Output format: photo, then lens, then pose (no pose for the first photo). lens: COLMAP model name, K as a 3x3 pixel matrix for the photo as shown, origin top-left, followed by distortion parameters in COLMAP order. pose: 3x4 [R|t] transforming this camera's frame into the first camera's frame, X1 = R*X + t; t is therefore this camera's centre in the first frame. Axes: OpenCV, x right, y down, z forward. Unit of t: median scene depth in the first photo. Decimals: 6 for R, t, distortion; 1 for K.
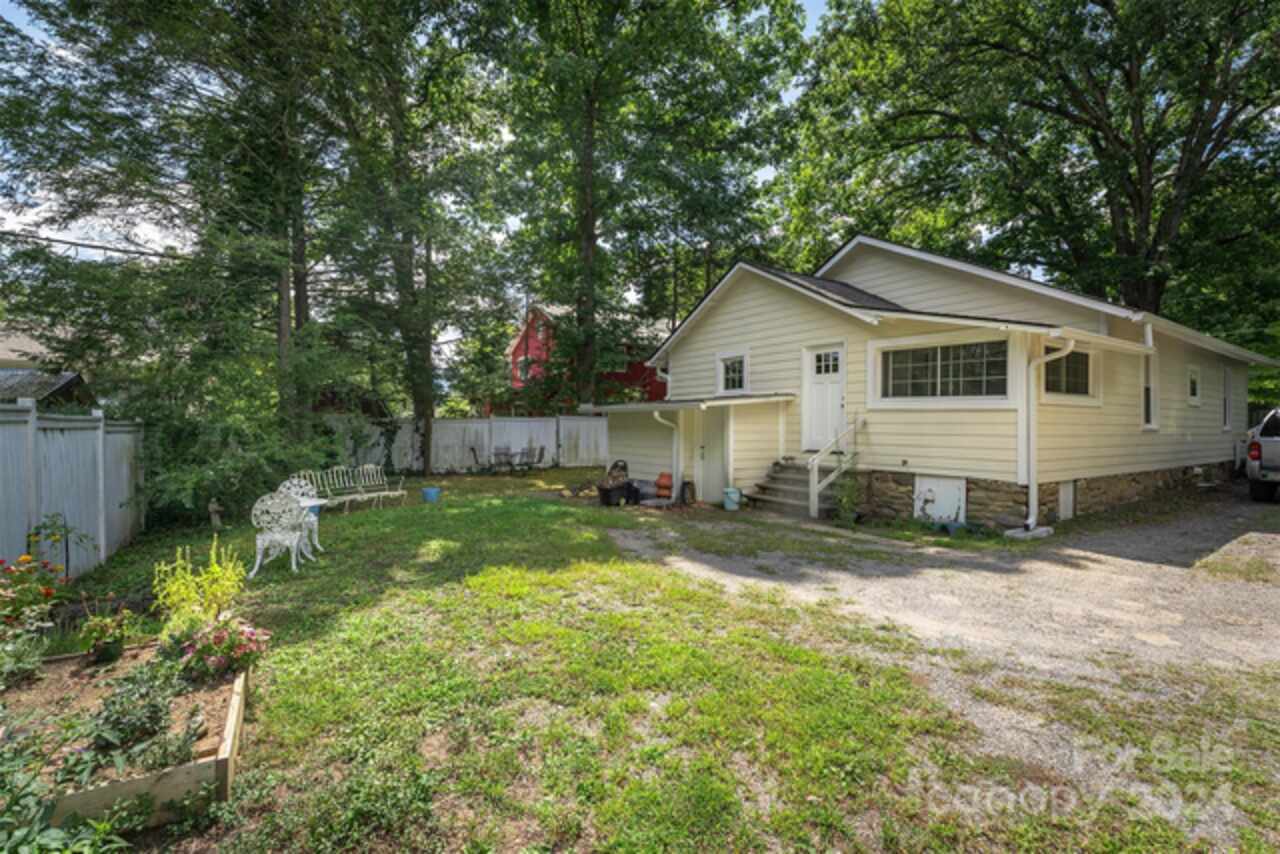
lens RADIAL K [[577.1, 0, 640.0], [0, 577.1, 427.0], [0, 0, 1]] dist [-0.001137, -0.000137]
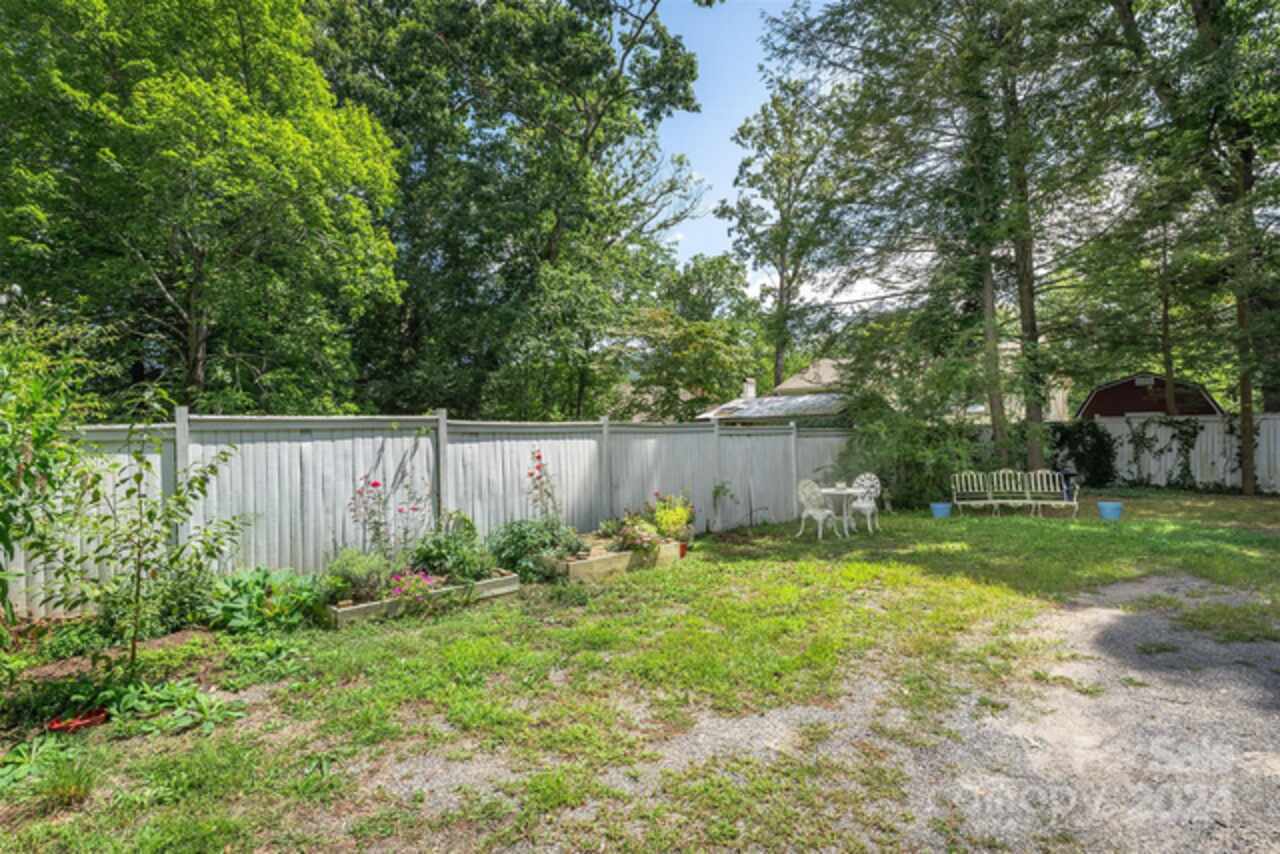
lens RADIAL K [[659.9, 0, 640.0], [0, 659.9, 427.0], [0, 0, 1]] dist [0.036778, 0.000130]
pose [[0.195089, -0.015173, -0.980668, 0.986916], [0.014894, 0.999811, -0.012506, -0.000662], [0.980672, -0.012167, 0.195278, 0.331753]]
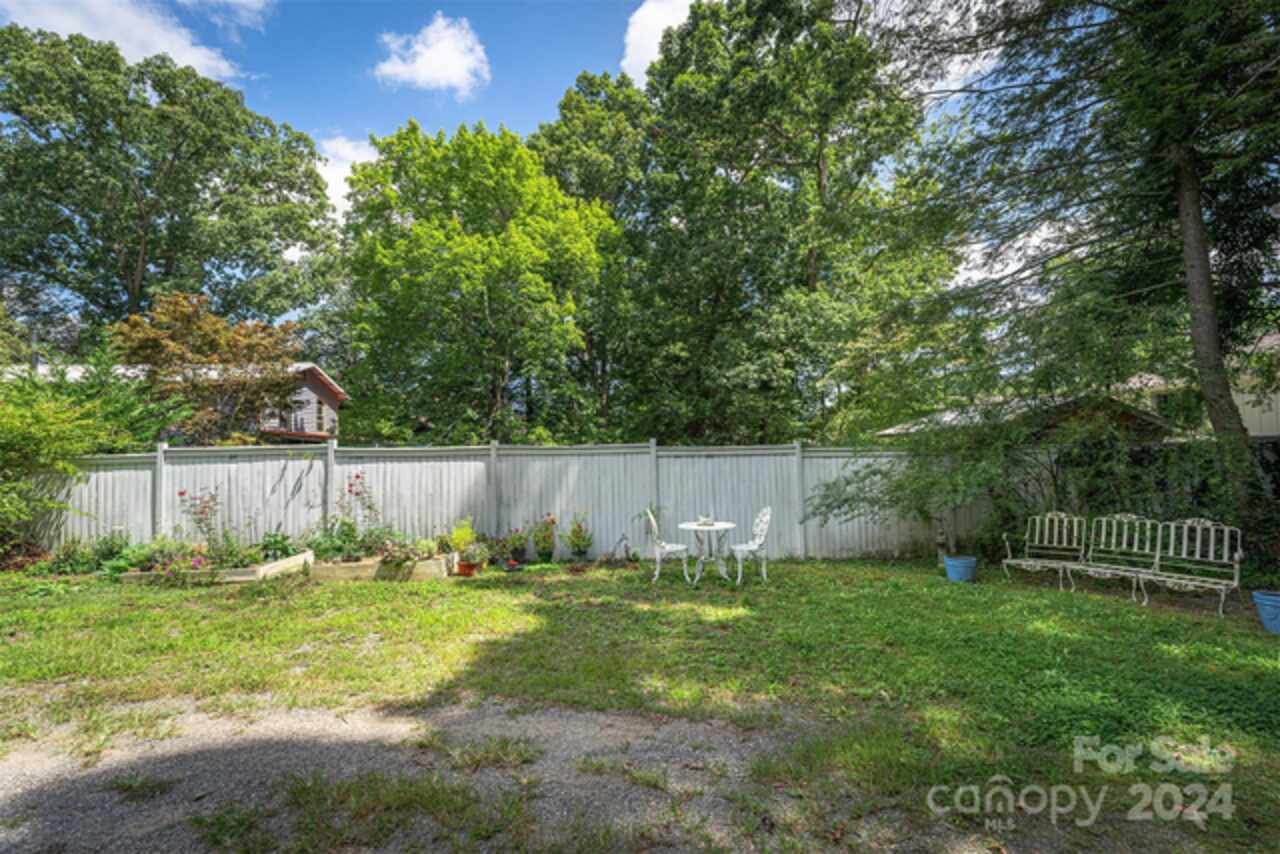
lens RADIAL K [[564.7, 0, 640.0], [0, 564.7, 427.0], [0, 0, 1]] dist [0.001408, -0.000082]
pose [[-0.522057, -0.041023, -0.851924, 0.455406], [0.016971, 0.998145, -0.058464, 0.011994], [0.852742, -0.044980, -0.520392, 1.791379]]
